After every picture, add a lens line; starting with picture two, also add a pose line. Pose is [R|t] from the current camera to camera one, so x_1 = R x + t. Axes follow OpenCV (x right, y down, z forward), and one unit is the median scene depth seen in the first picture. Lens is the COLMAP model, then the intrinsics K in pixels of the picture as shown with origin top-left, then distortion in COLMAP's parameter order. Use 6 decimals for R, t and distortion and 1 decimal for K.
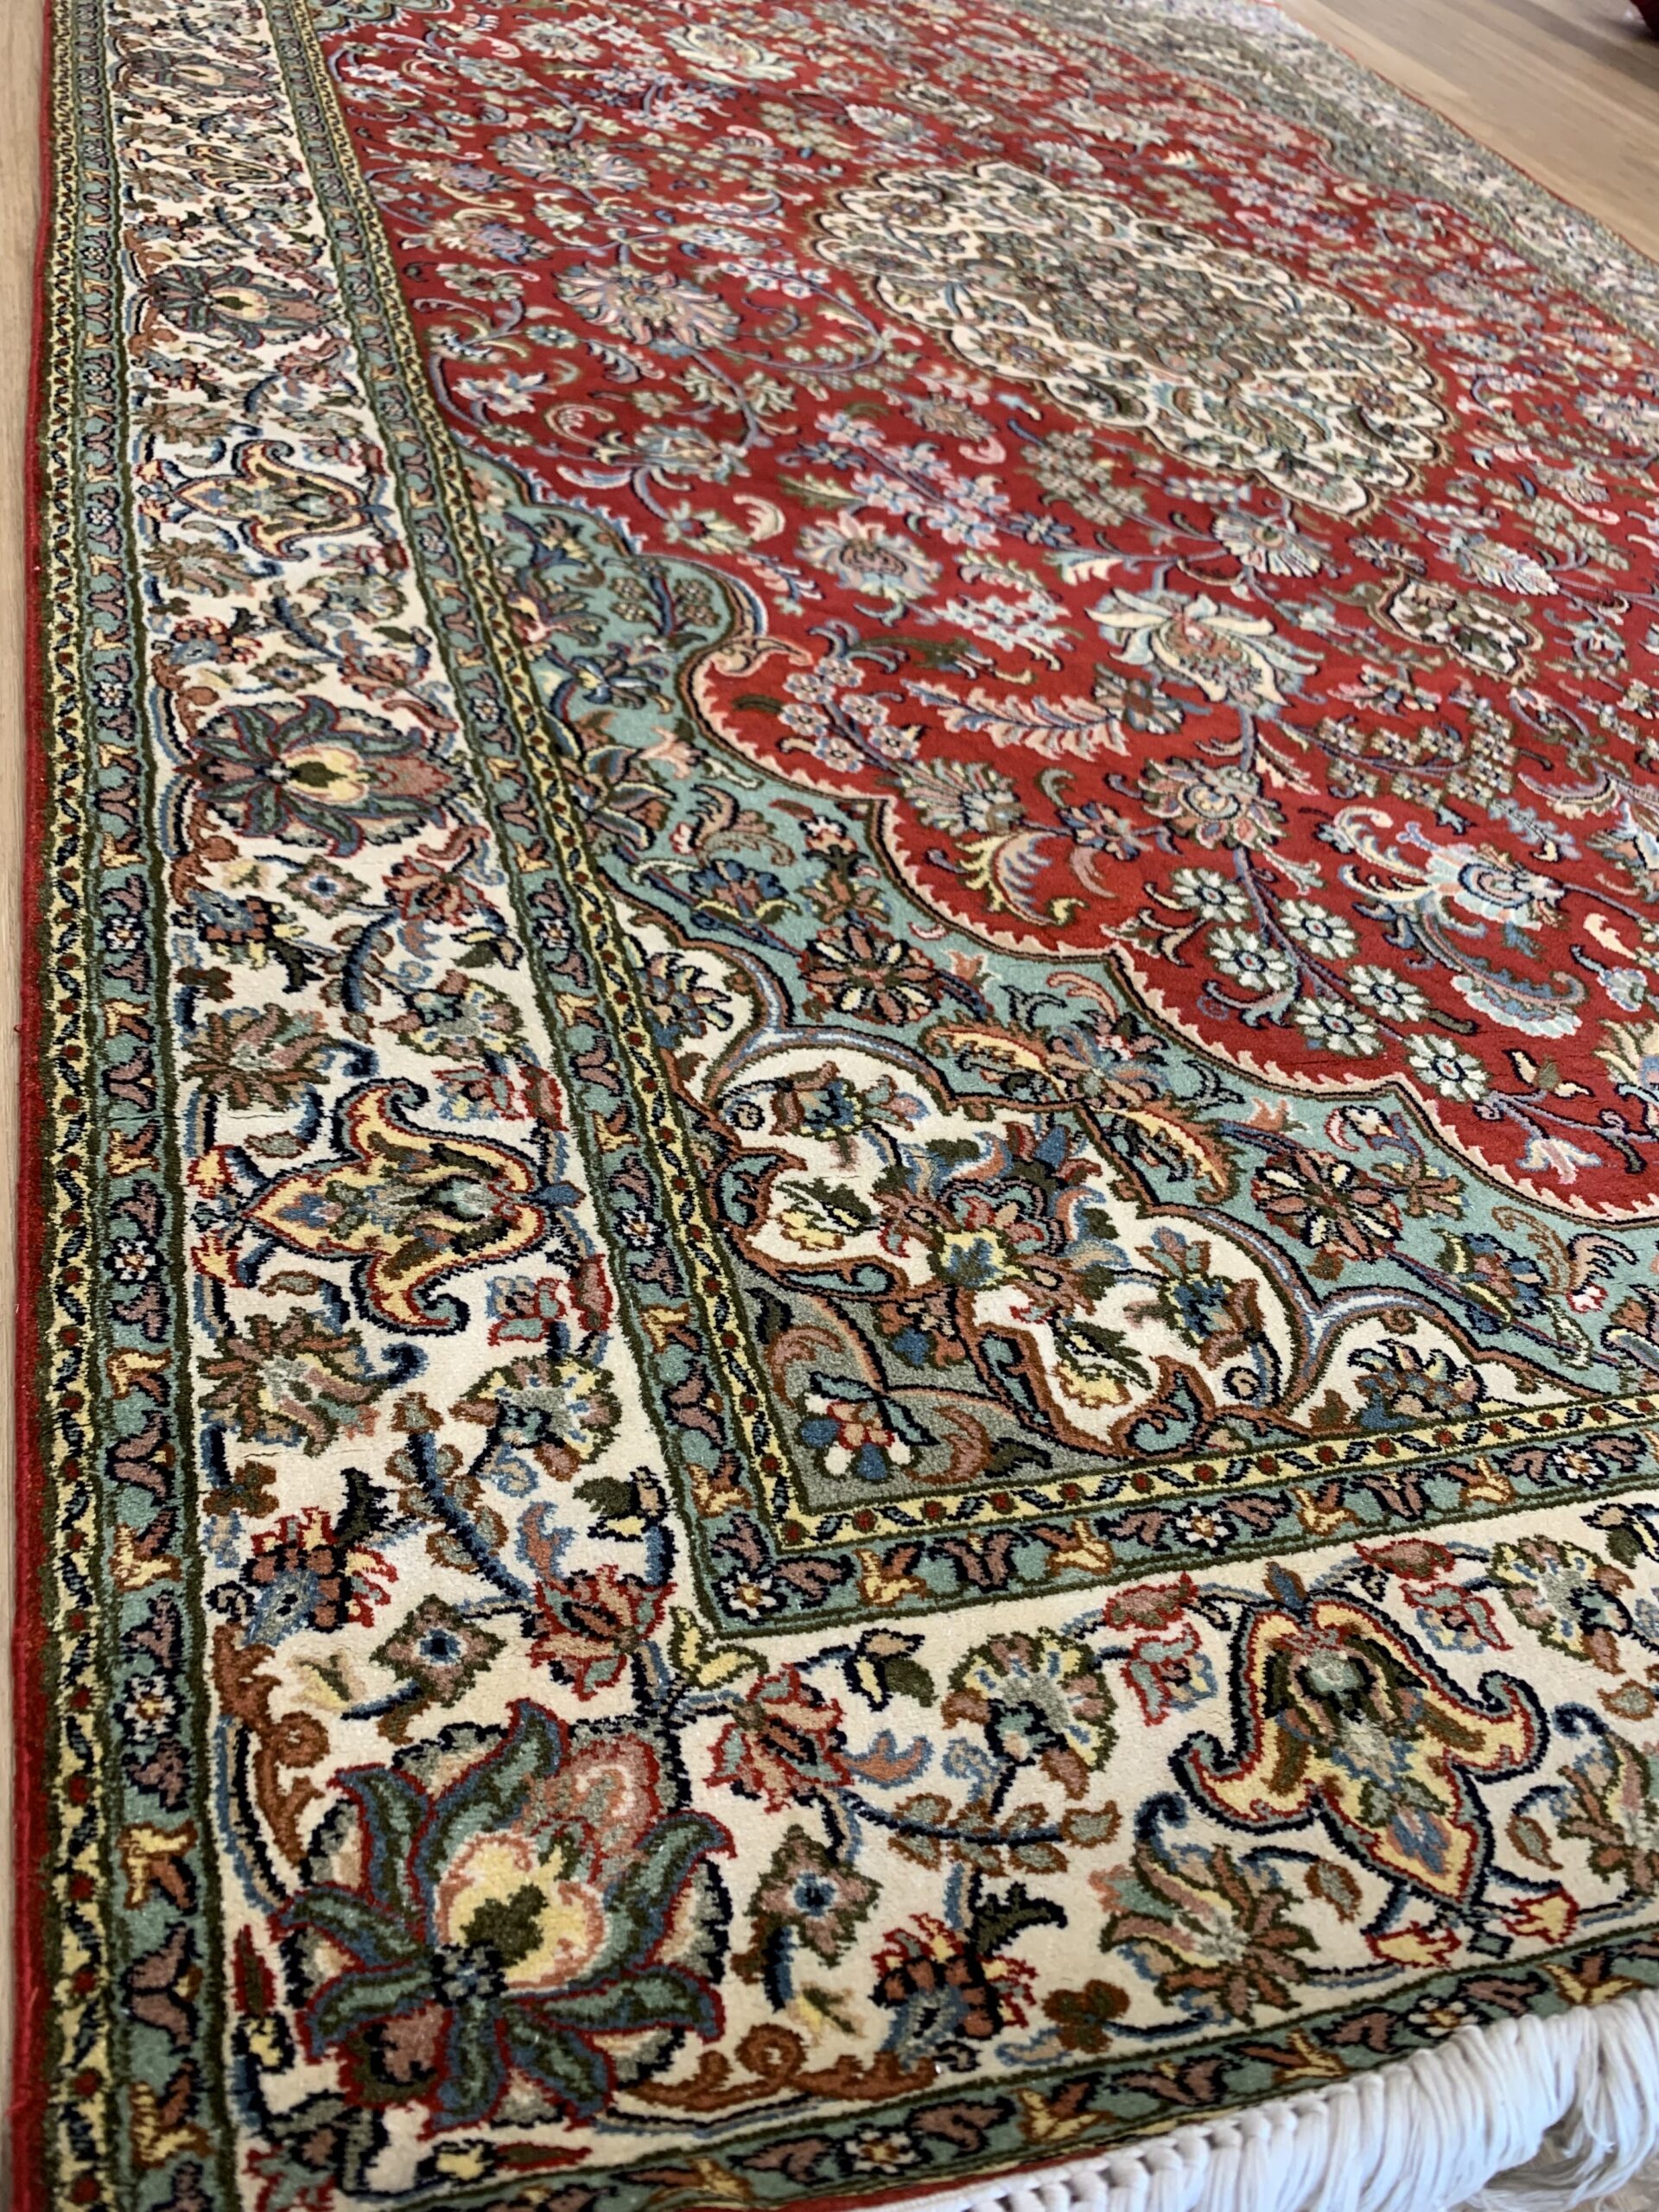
lens RADIAL K [[1677.0, 0, 861.7], [0, 1677.0, 1107.2], [0, 0, 1]] dist [0.015198, -0.015895]
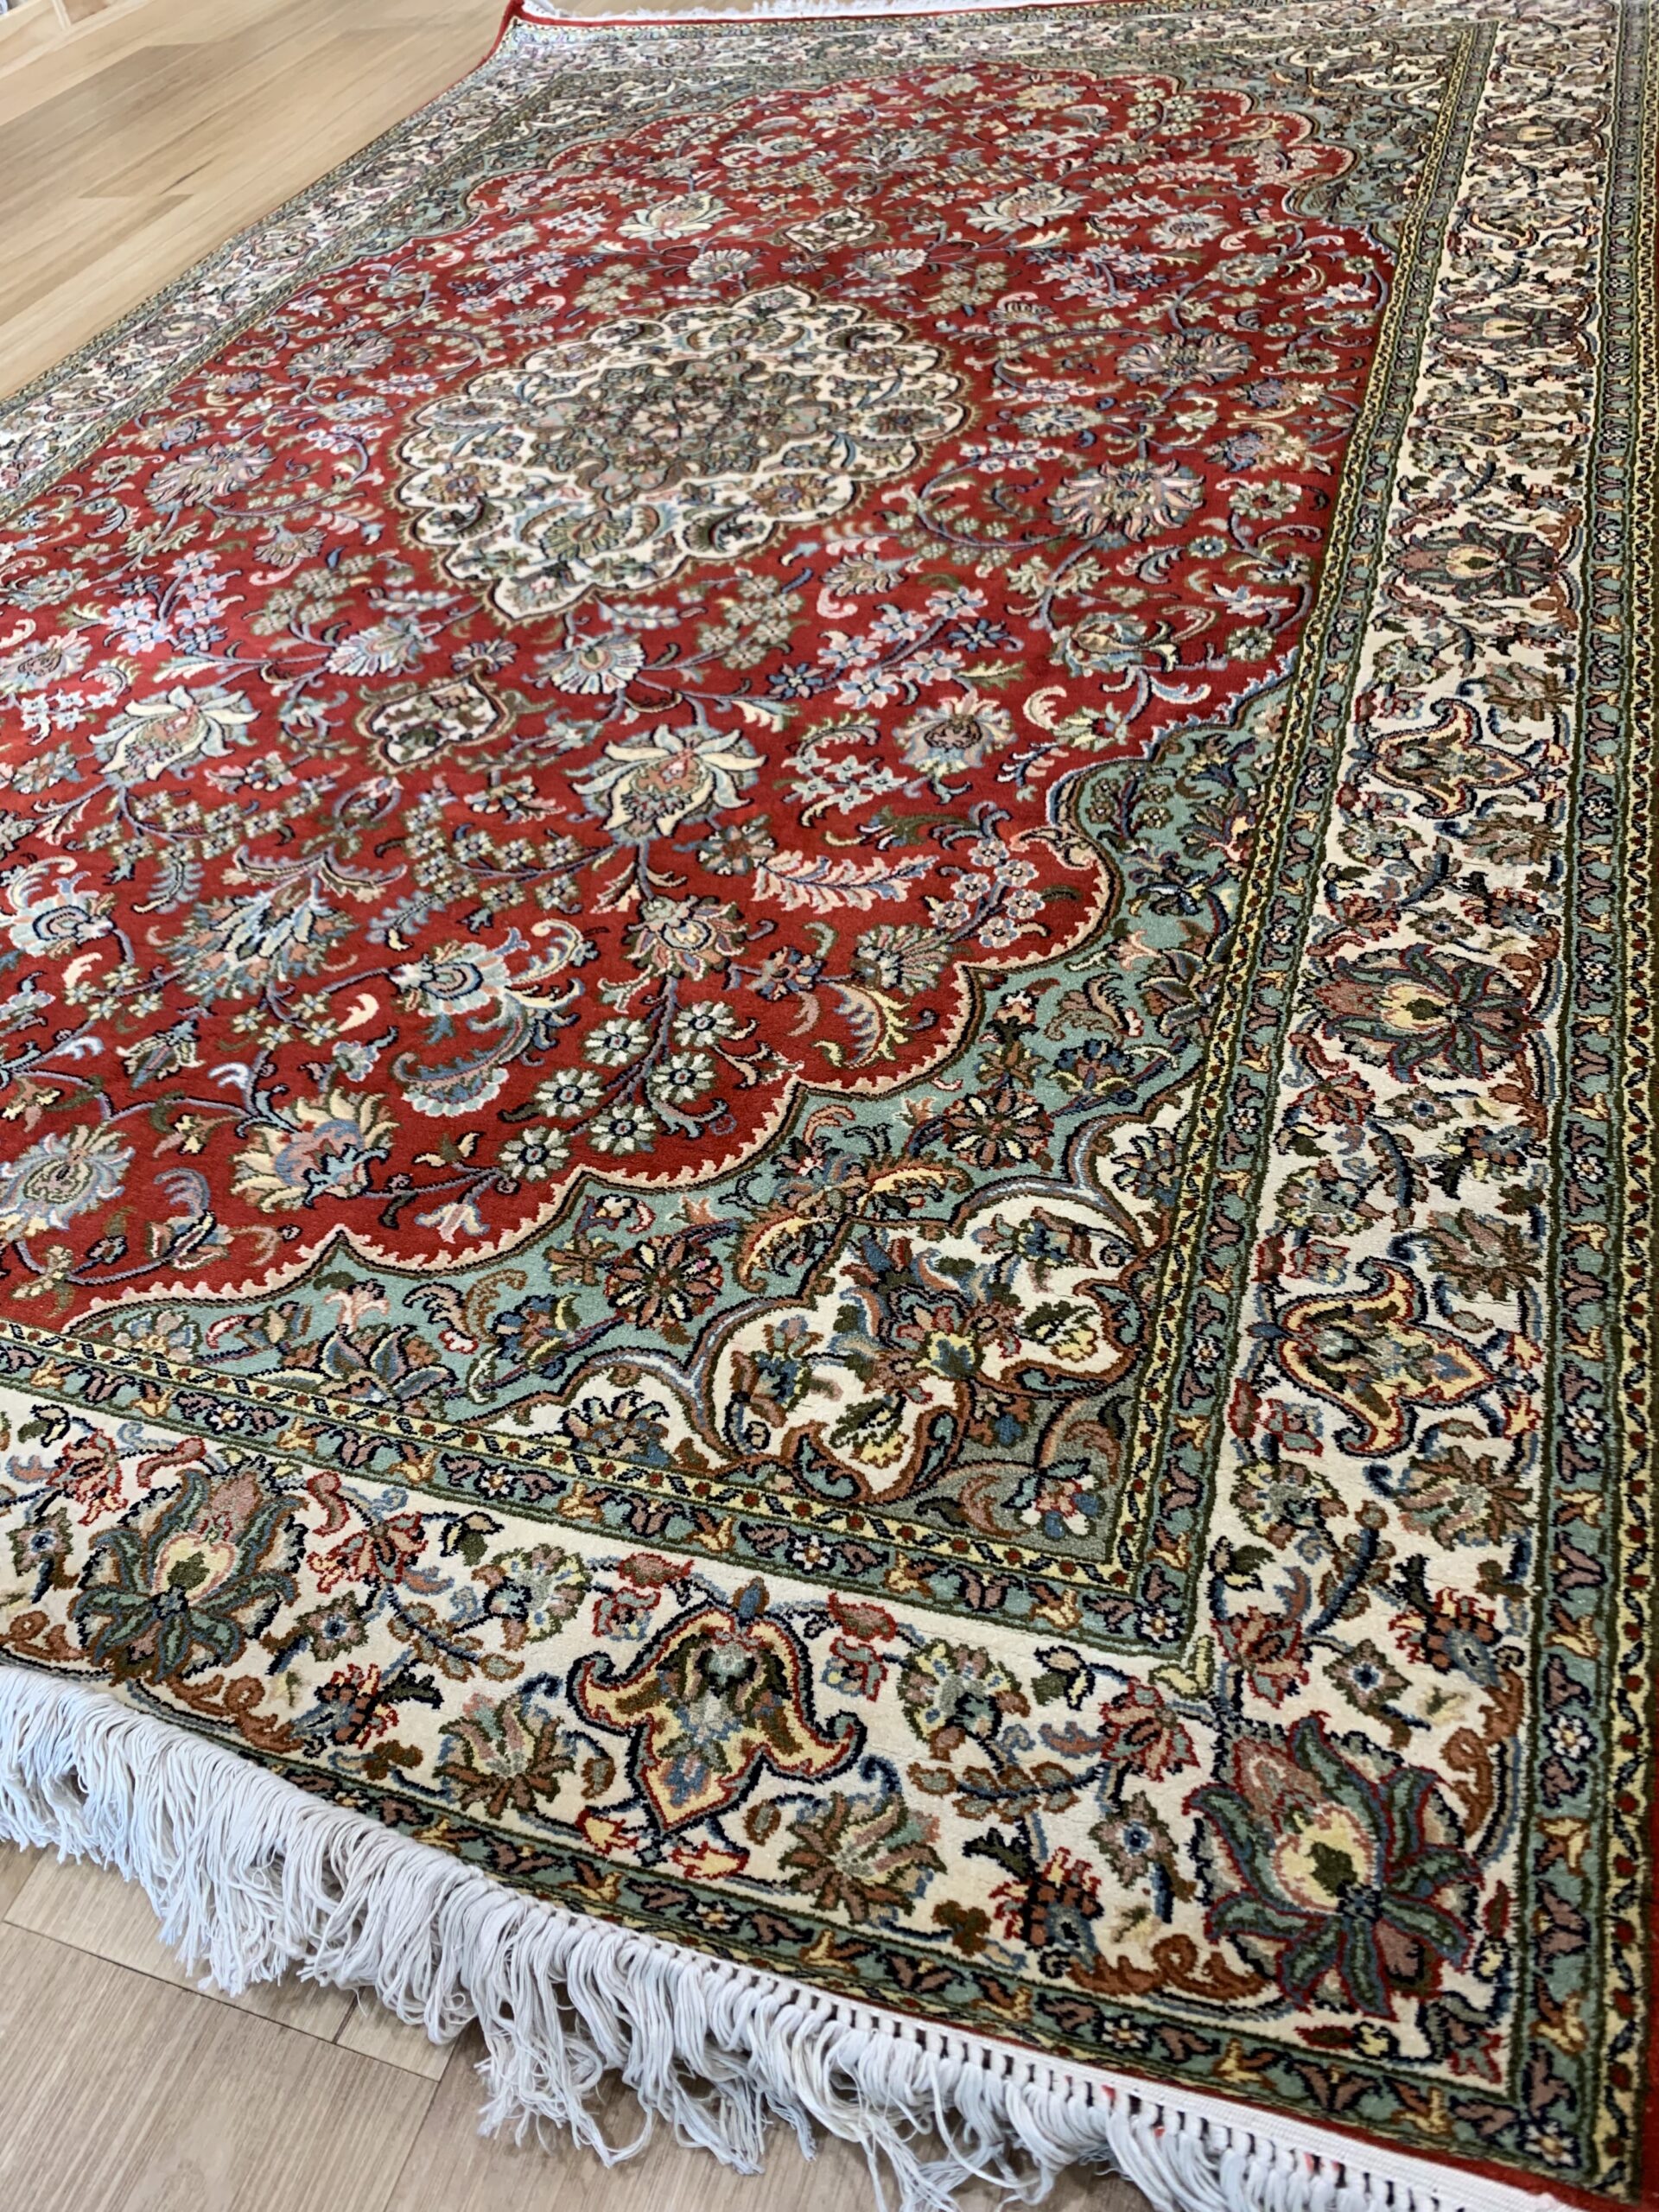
lens RADIAL K [[1677.0, 0, 861.7], [0, 1677.0, 1107.2], [0, 0, 1]] dist [0.015198, -0.015895]
pose [[0.747495, 0.187928, -0.637130, 1.740067], [-0.188789, 0.979697, 0.067480, -0.199159], [0.636875, 0.069842, 0.767797, 0.386986]]
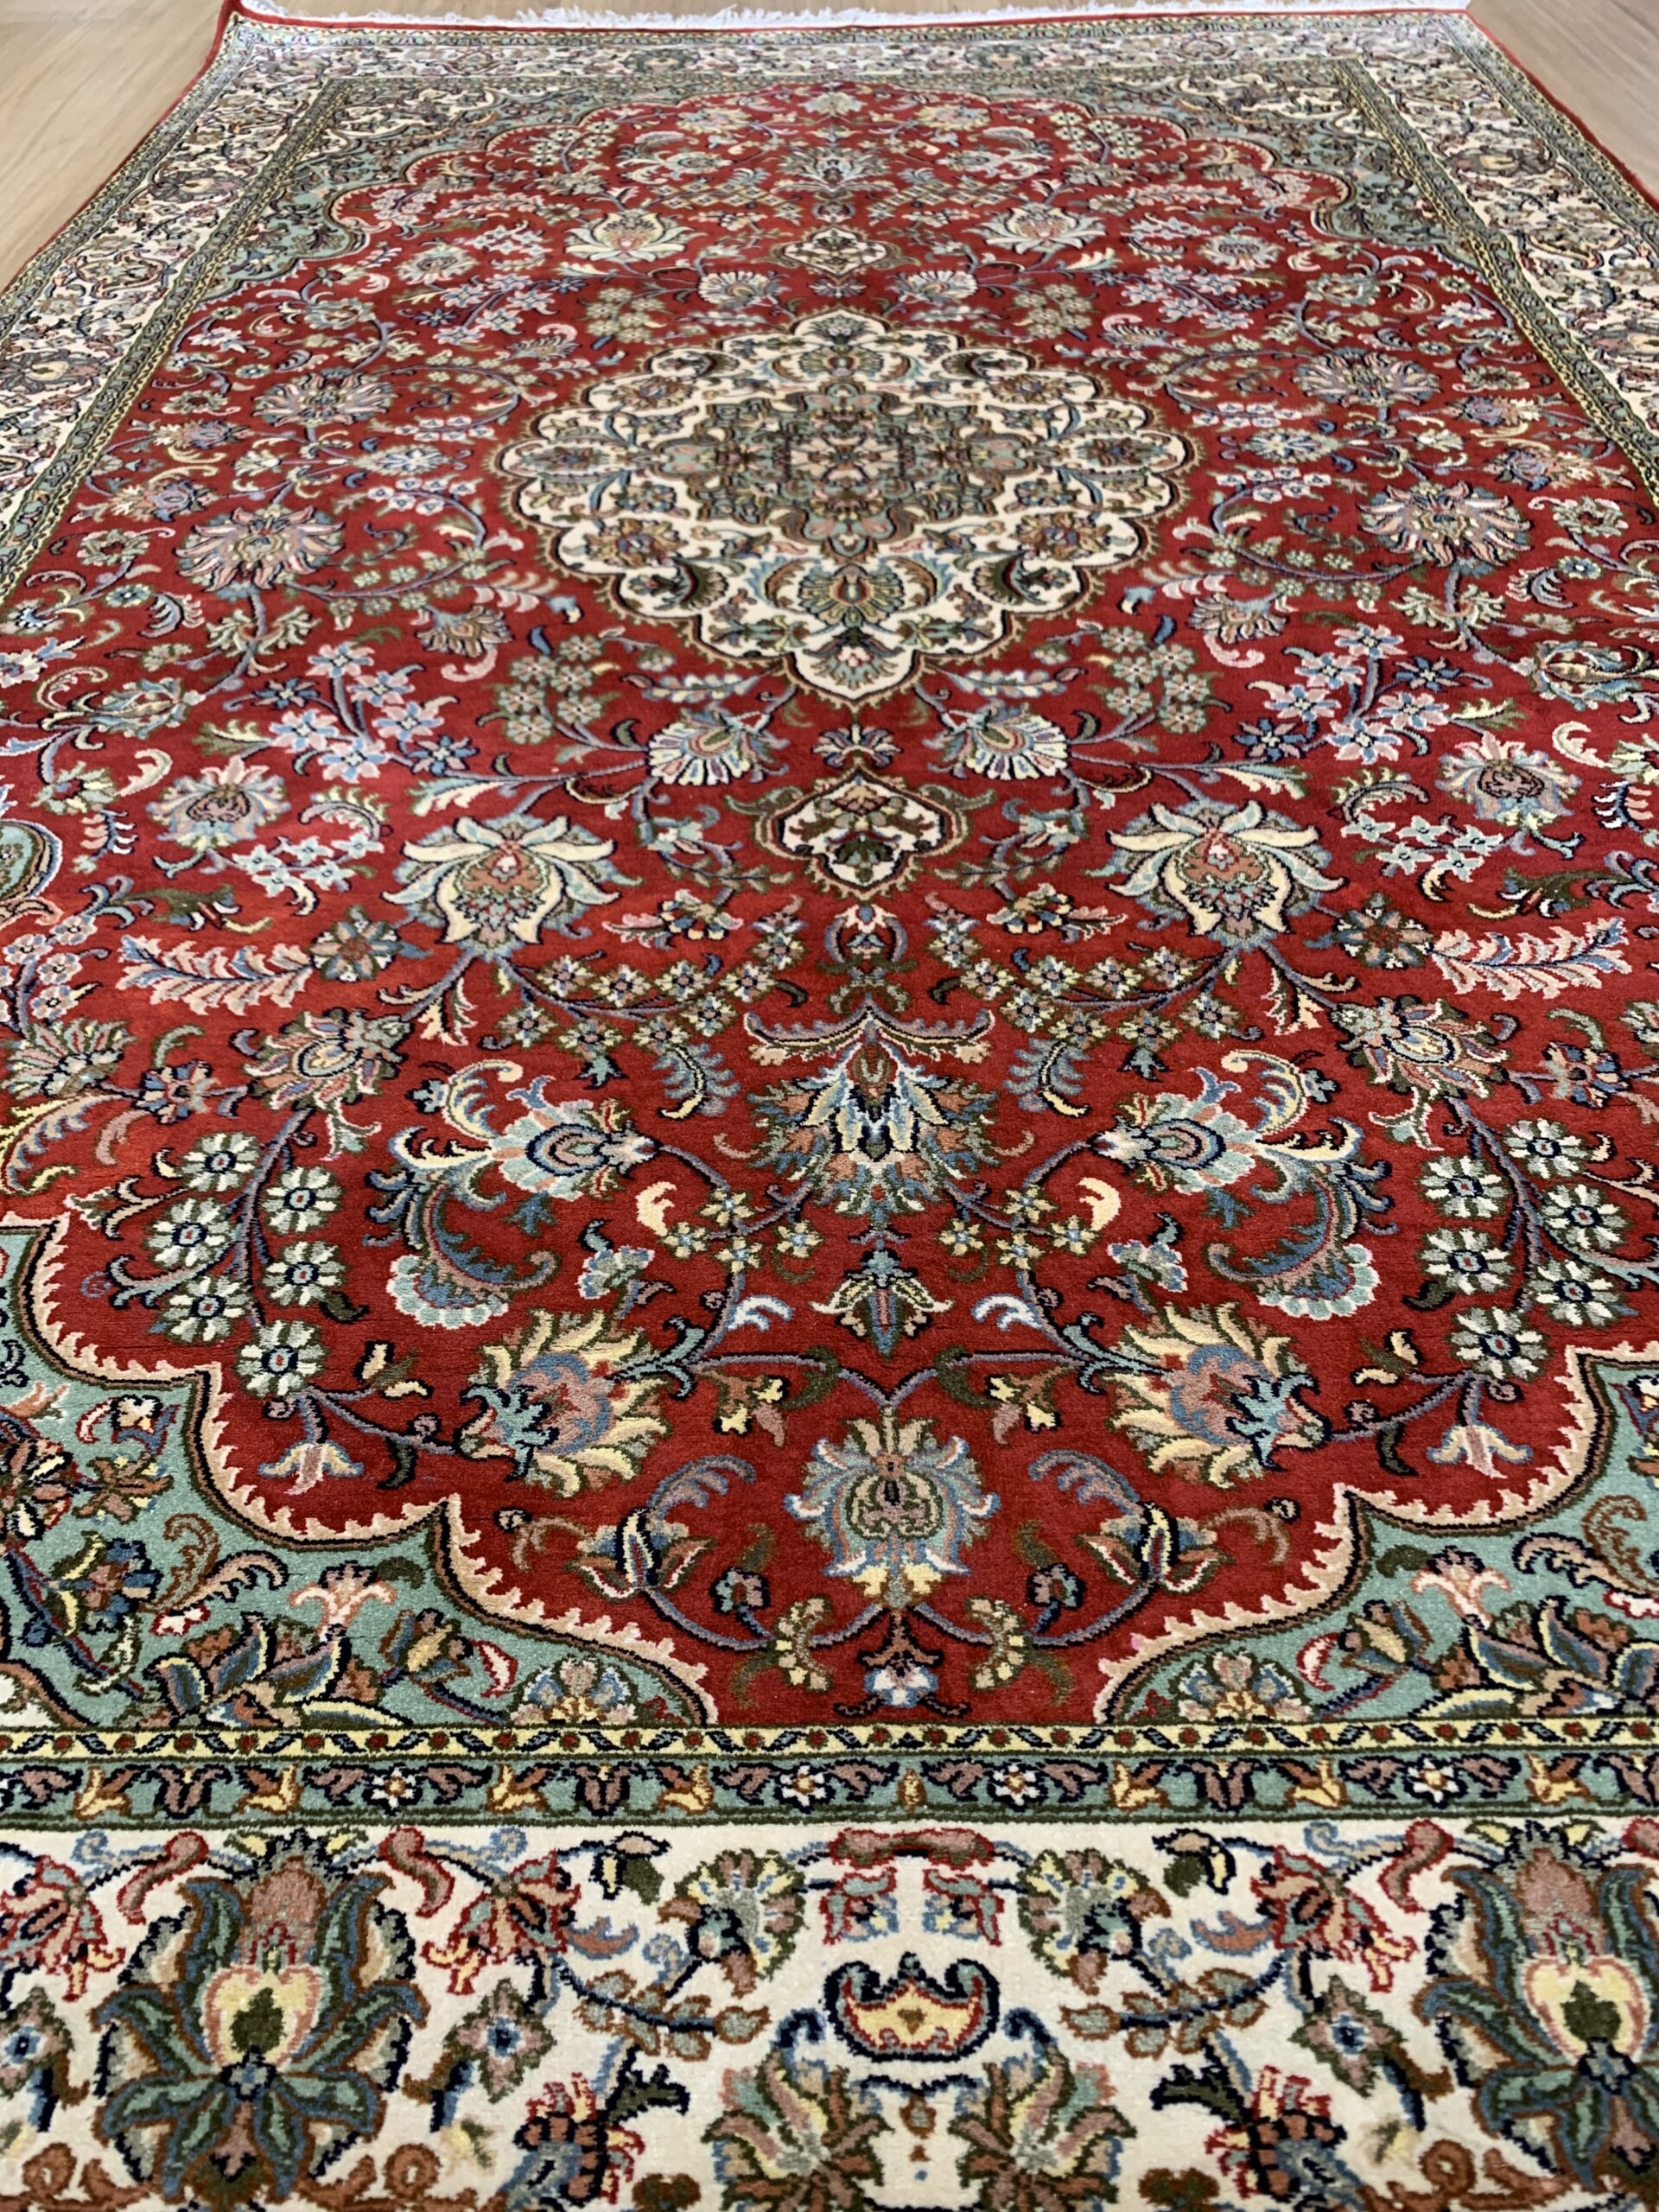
lens RADIAL K [[1677.0, 0, 861.7], [0, 1677.0, 1107.2], [0, 0, 1]] dist [0.015198, -0.015895]
pose [[0.927410, 0.040428, -0.371854, 0.901854], [-0.041710, 0.999119, 0.004598, -0.168441], [0.371712, 0.011246, 0.928280, 0.151480]]
